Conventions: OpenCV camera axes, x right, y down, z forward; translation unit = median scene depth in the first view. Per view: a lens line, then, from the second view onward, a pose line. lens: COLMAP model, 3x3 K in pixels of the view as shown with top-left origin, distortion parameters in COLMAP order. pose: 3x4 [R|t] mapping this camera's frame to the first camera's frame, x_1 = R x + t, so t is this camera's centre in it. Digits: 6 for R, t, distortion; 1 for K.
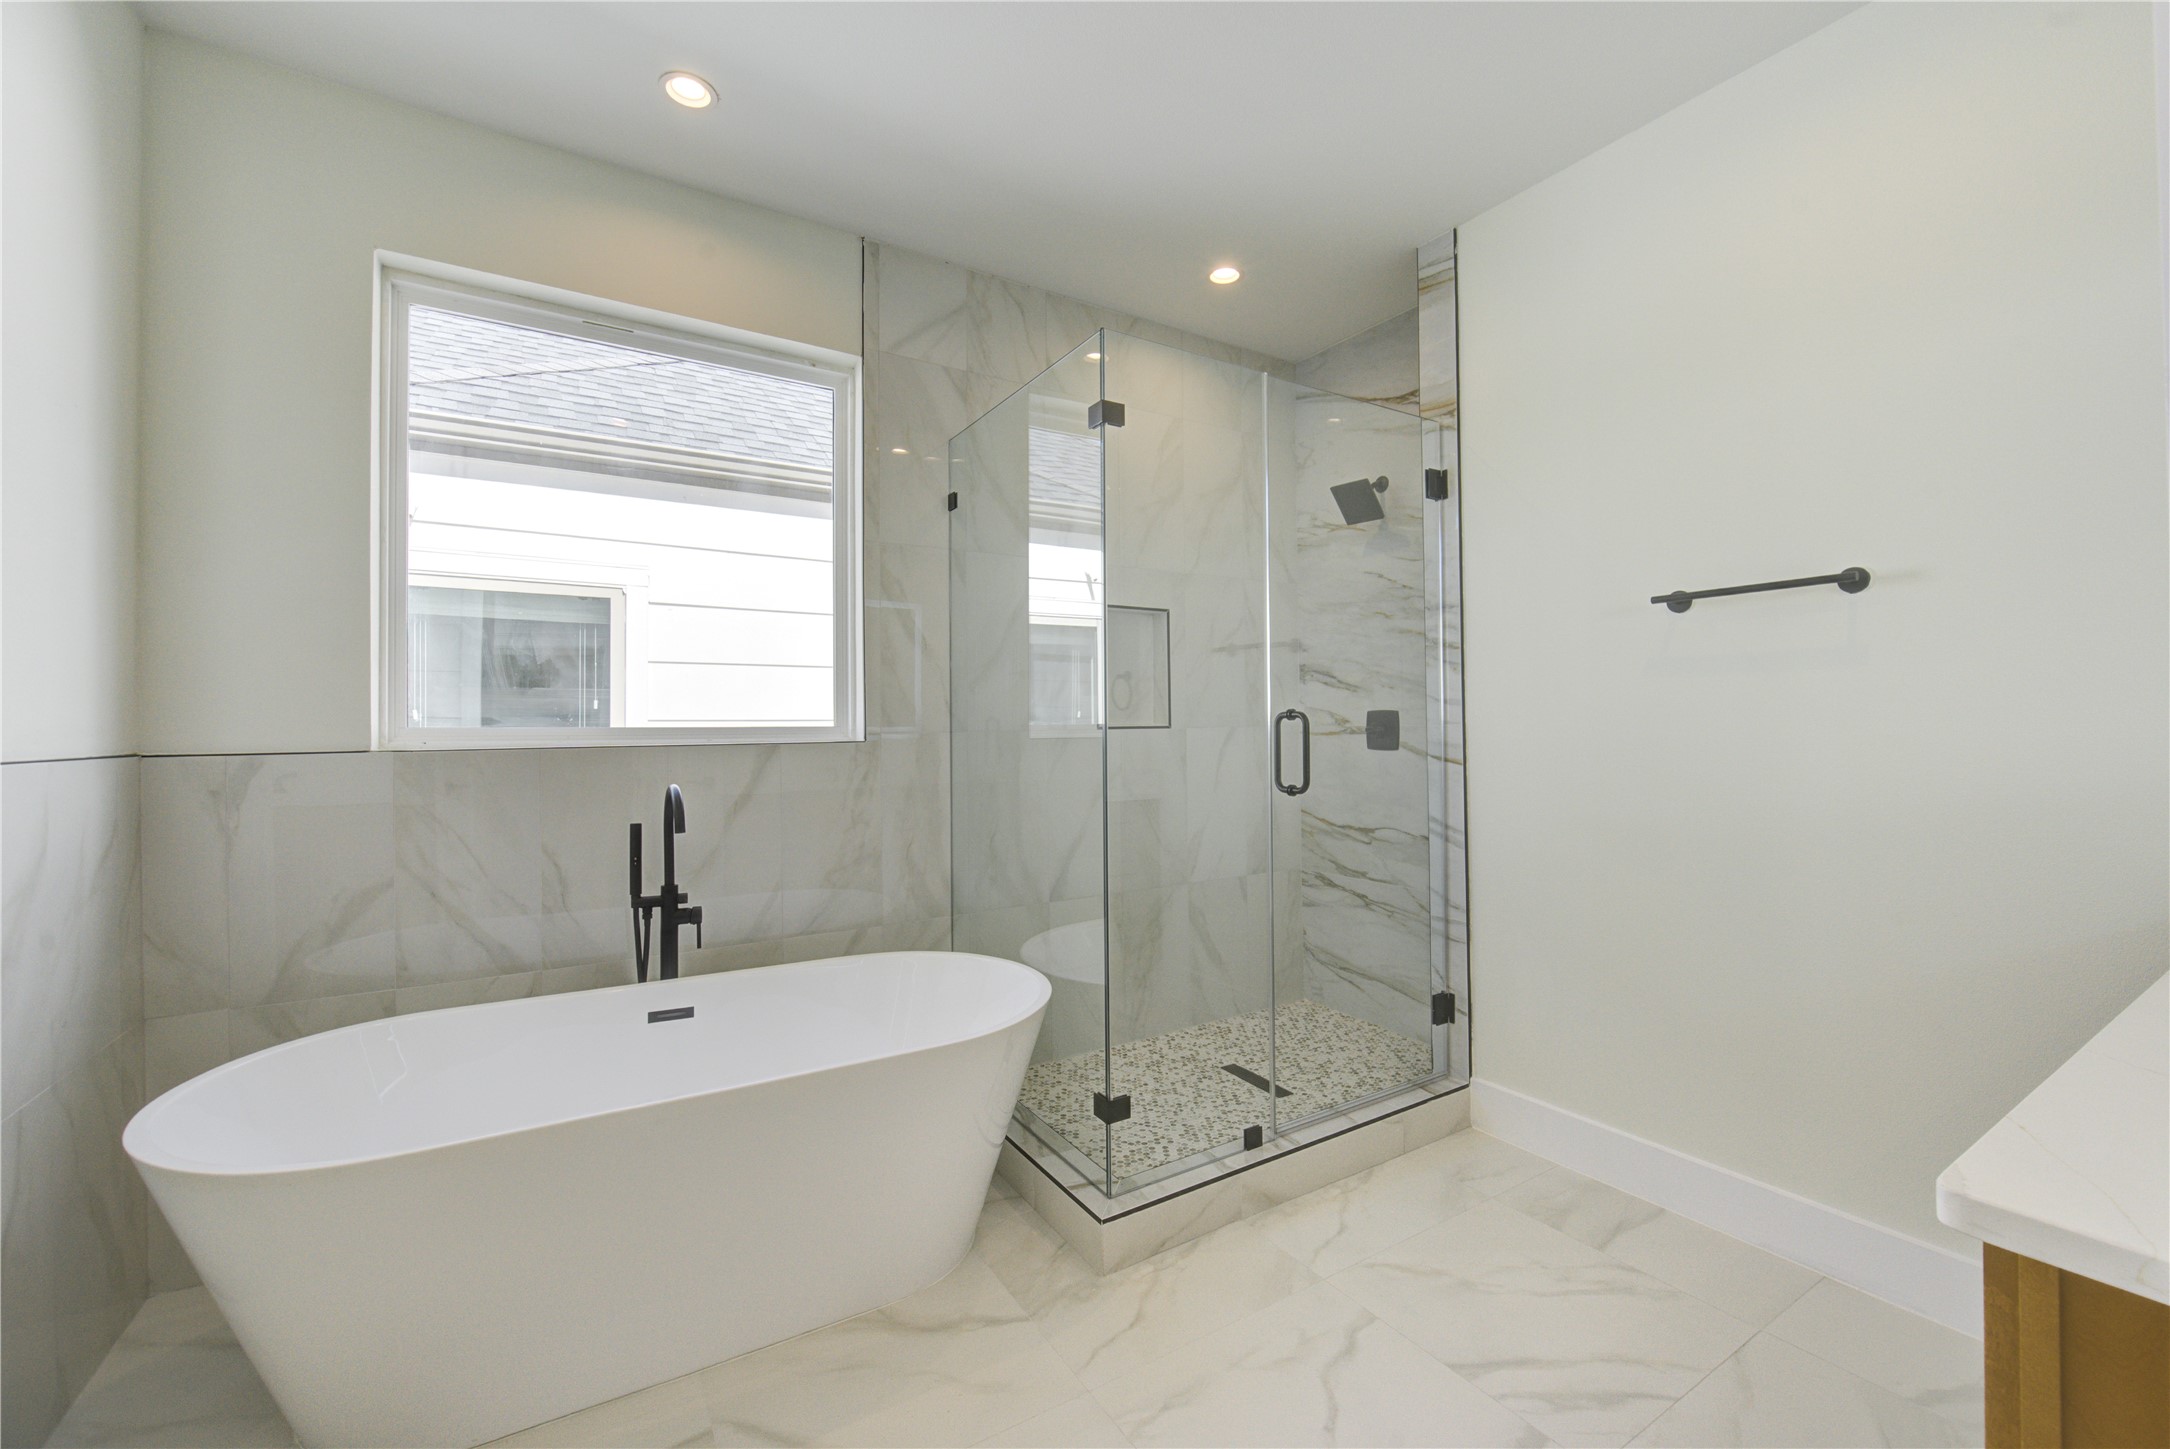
lens RADIAL K [[875.0, 0, 1097.0], [0, 875.0, 716.0], [0, 0, 1]] dist [-0.012679, -0.000185]
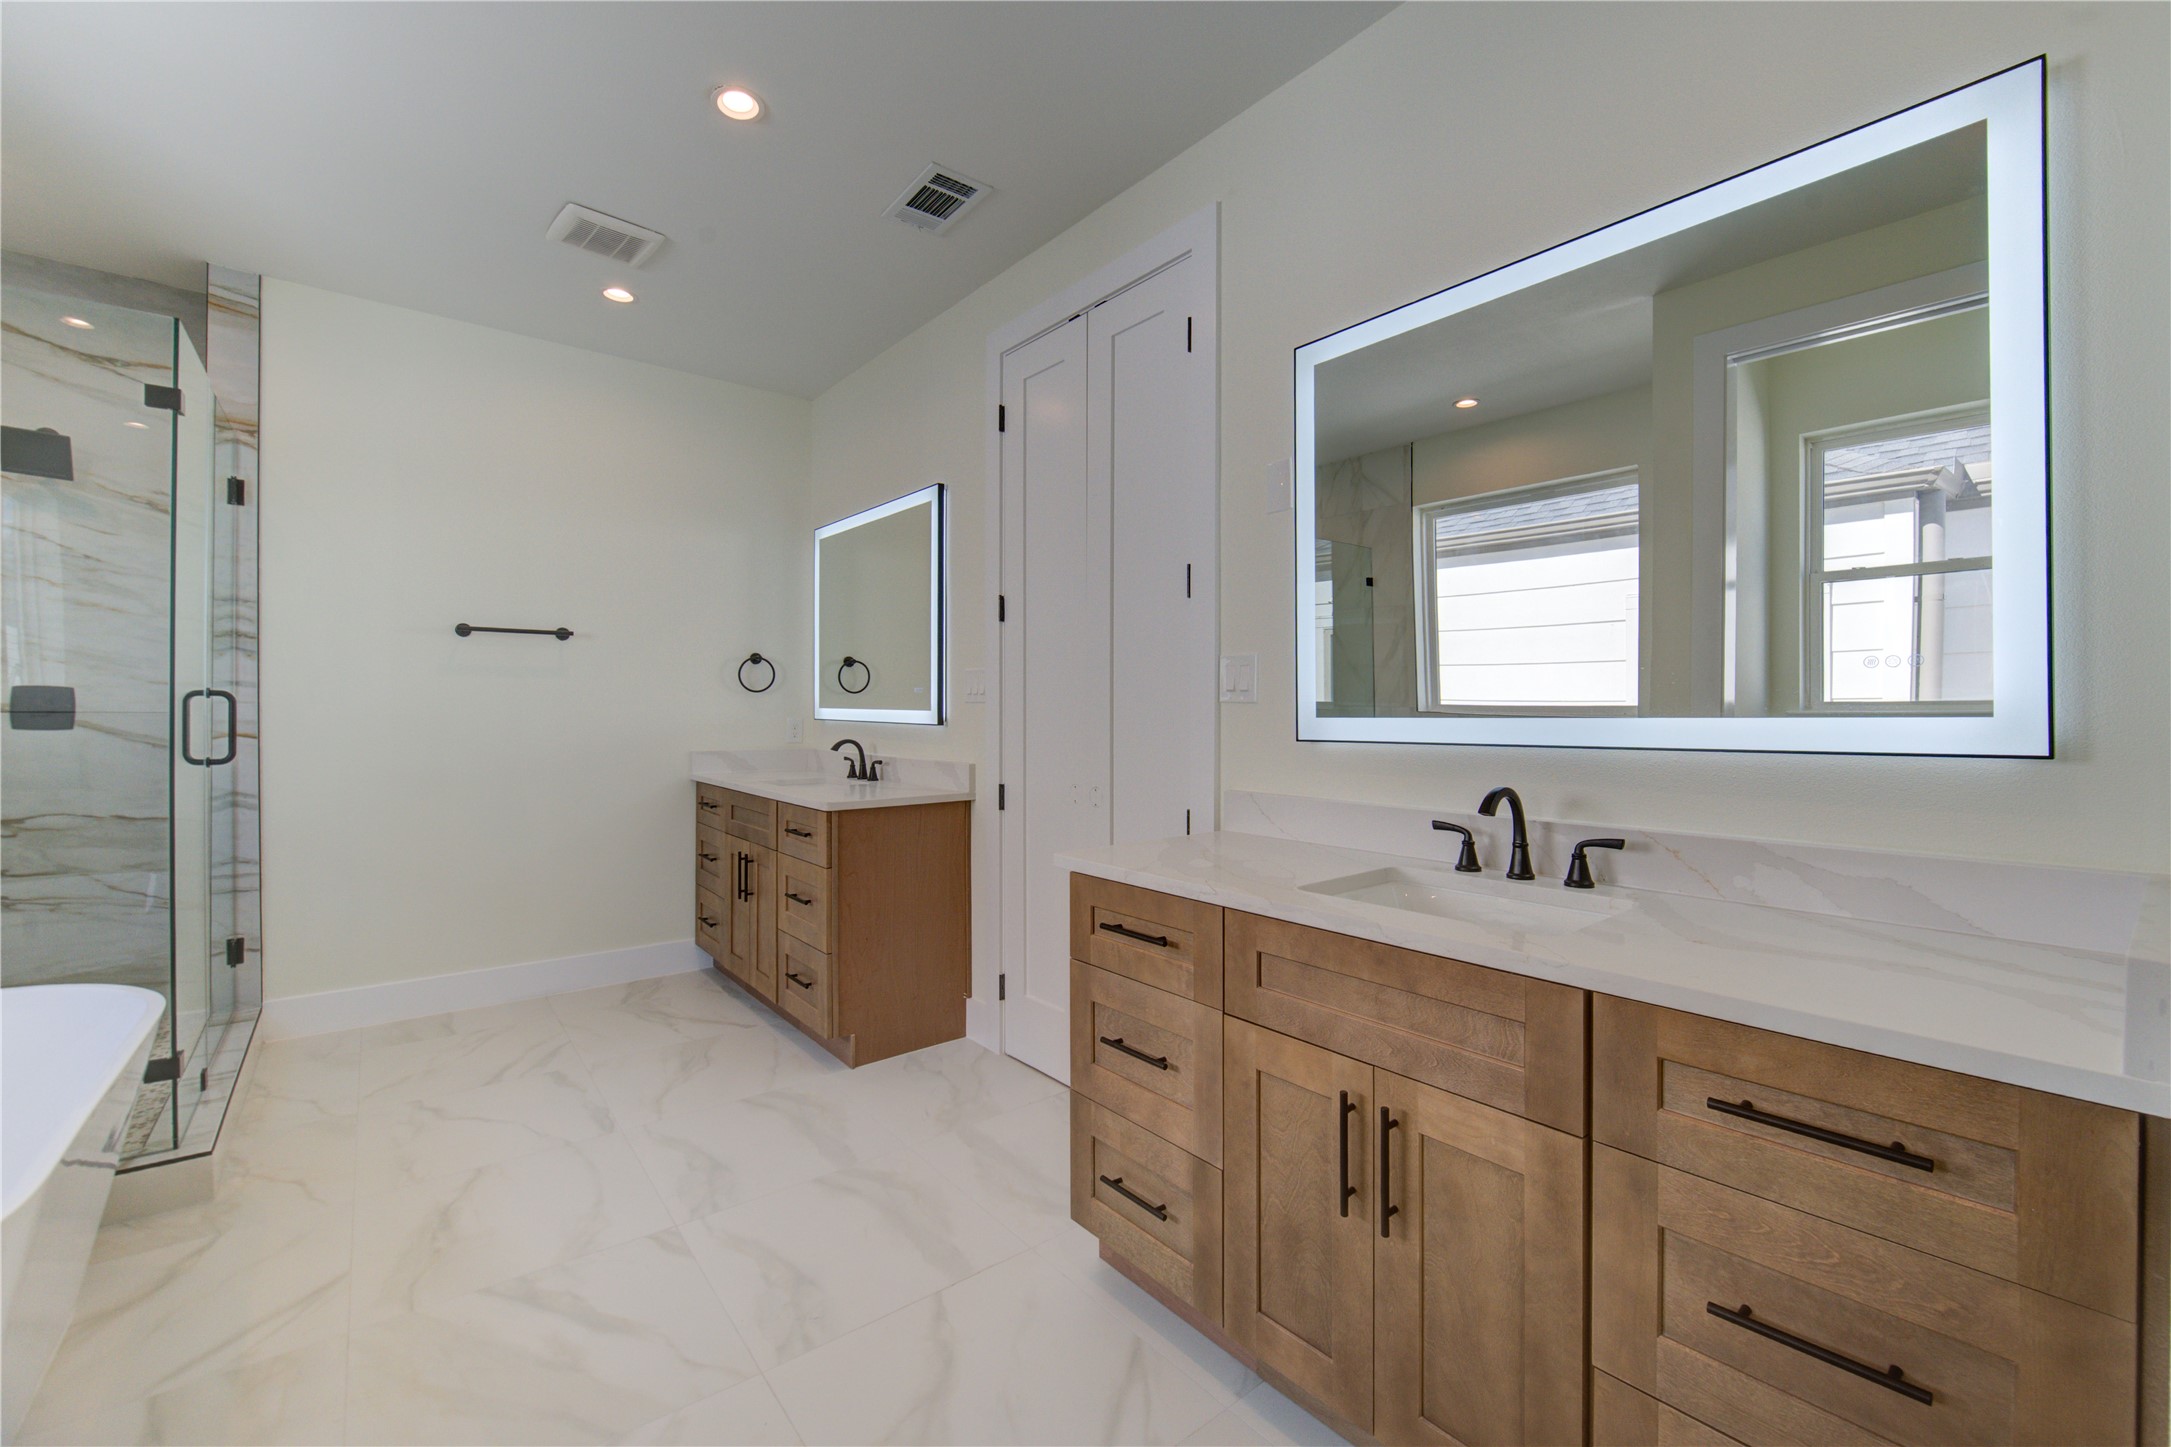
lens RADIAL K [[888.1, 0, 1111.4], [0, 888.1, 710.2], [0, 0, 1]] dist [-0.007947, -0.003893]
pose [[-0.130603, 0.007658, 0.991405, -0.893420], [-0.019285, 0.999761, -0.010263, 0.007810], [-0.991247, -0.020459, -0.130424, 0.019290]]
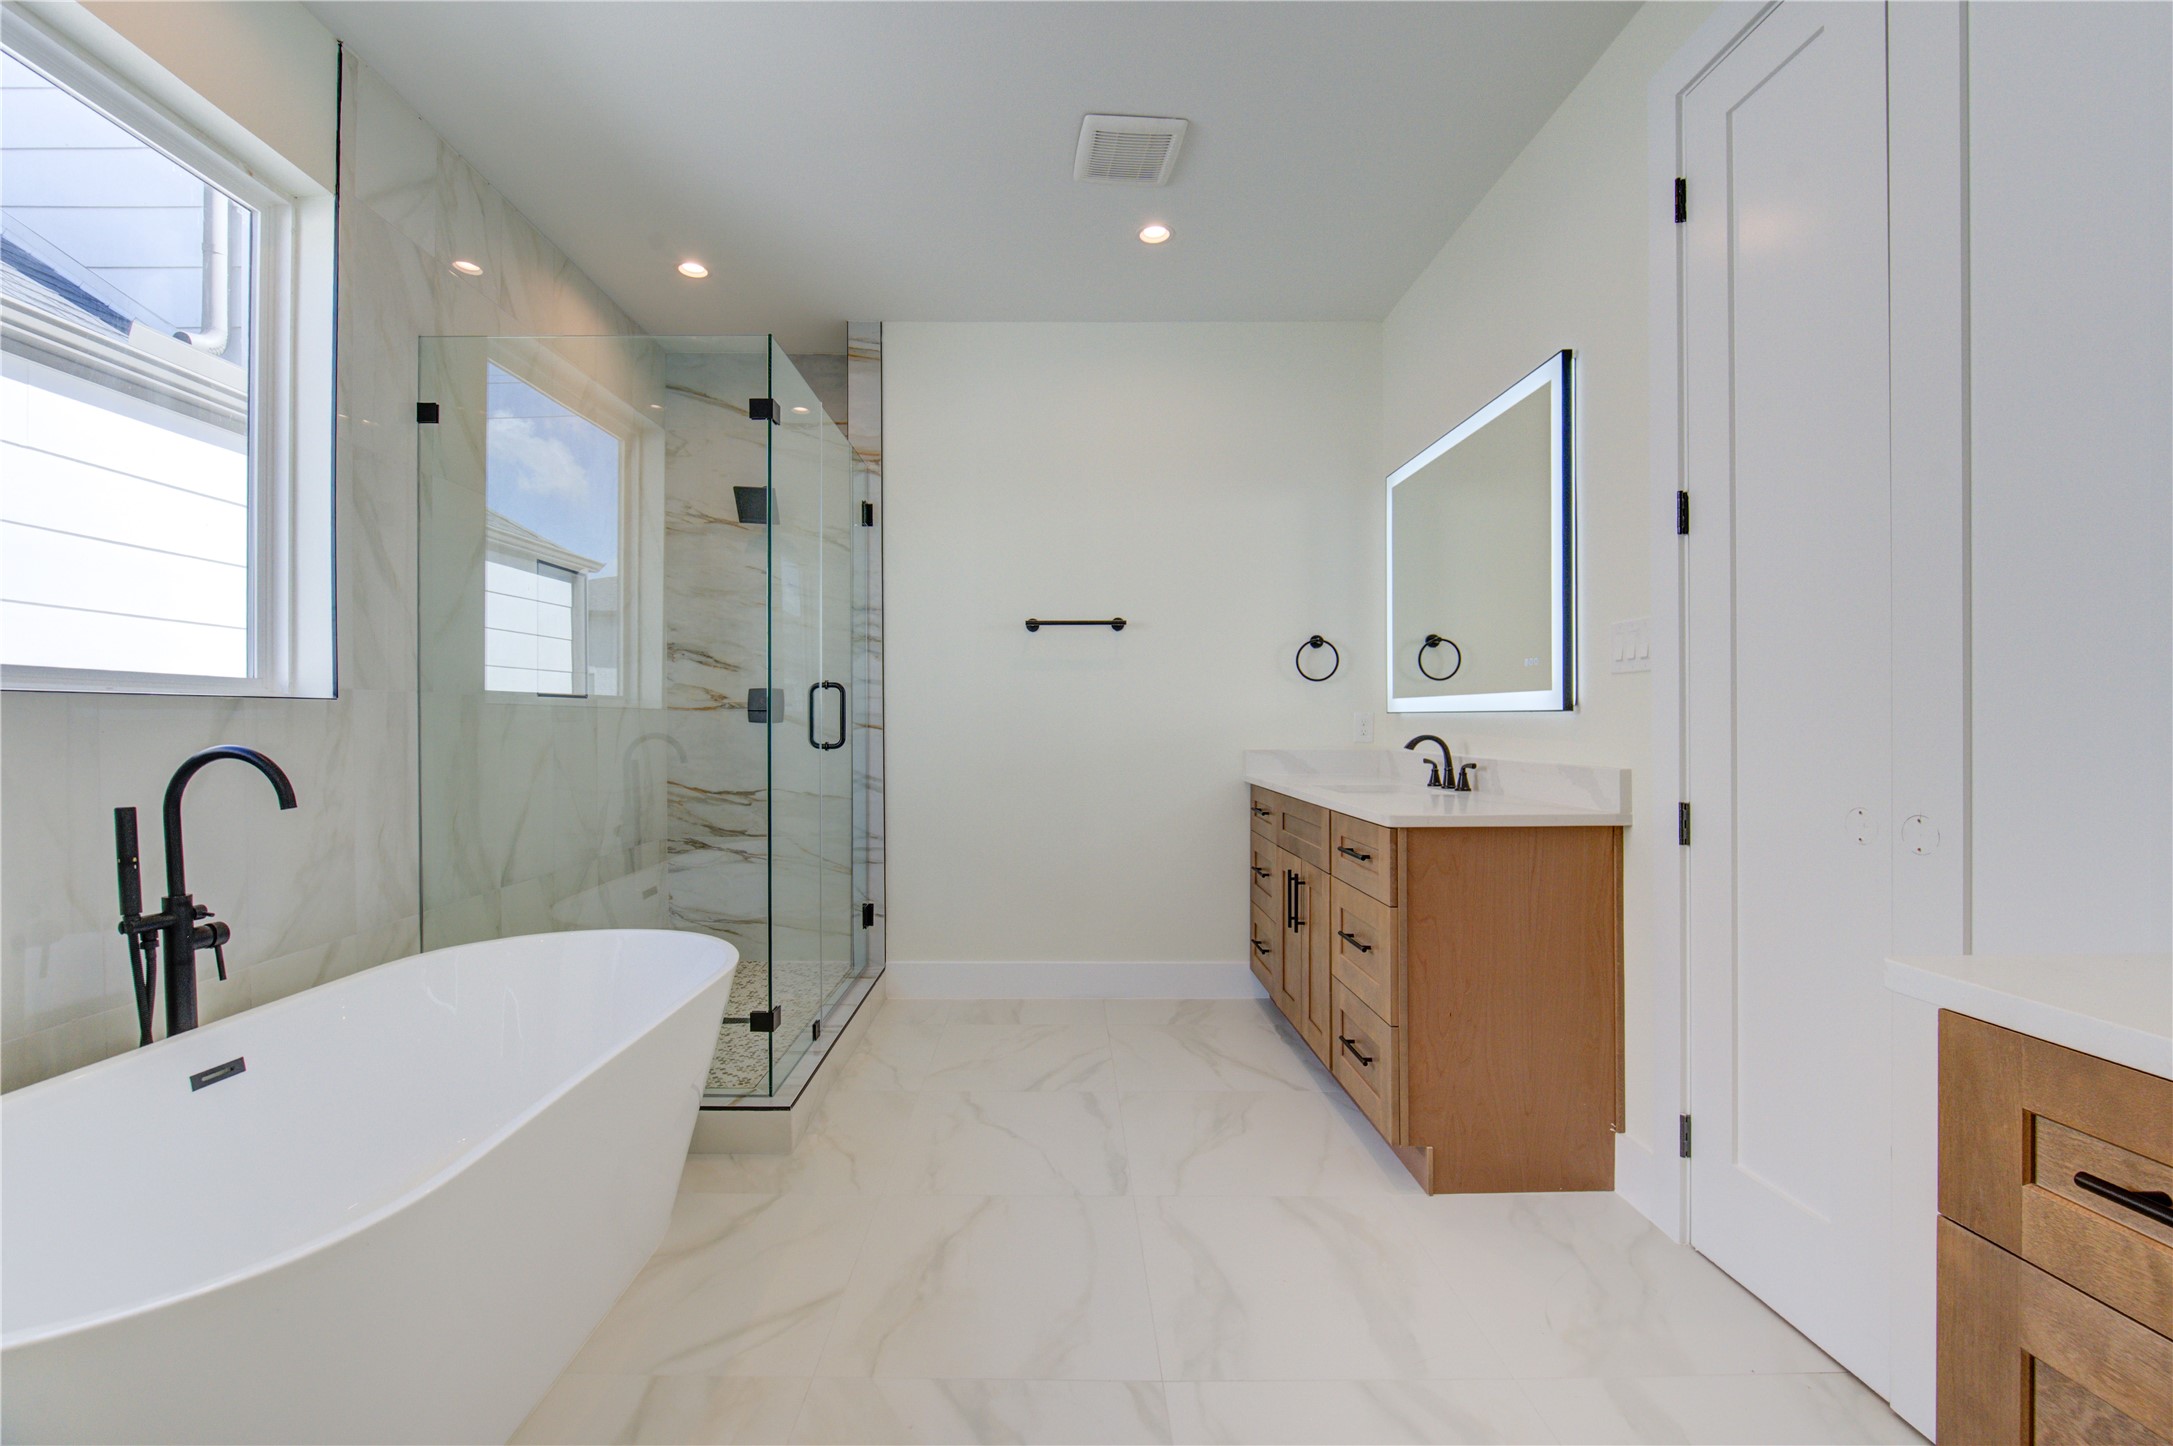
lens RADIAL K [[901.9, 0, 1040.0], [0, 901.9, 728.5], [0, 0, 1]] dist [-0.004420, -0.000390]
pose [[0.549316, 0.002207, 0.835612, -0.592655], [-0.015448, 0.999852, 0.007515, 0.040104], [-0.835472, -0.017037, 0.549269, 0.044752]]
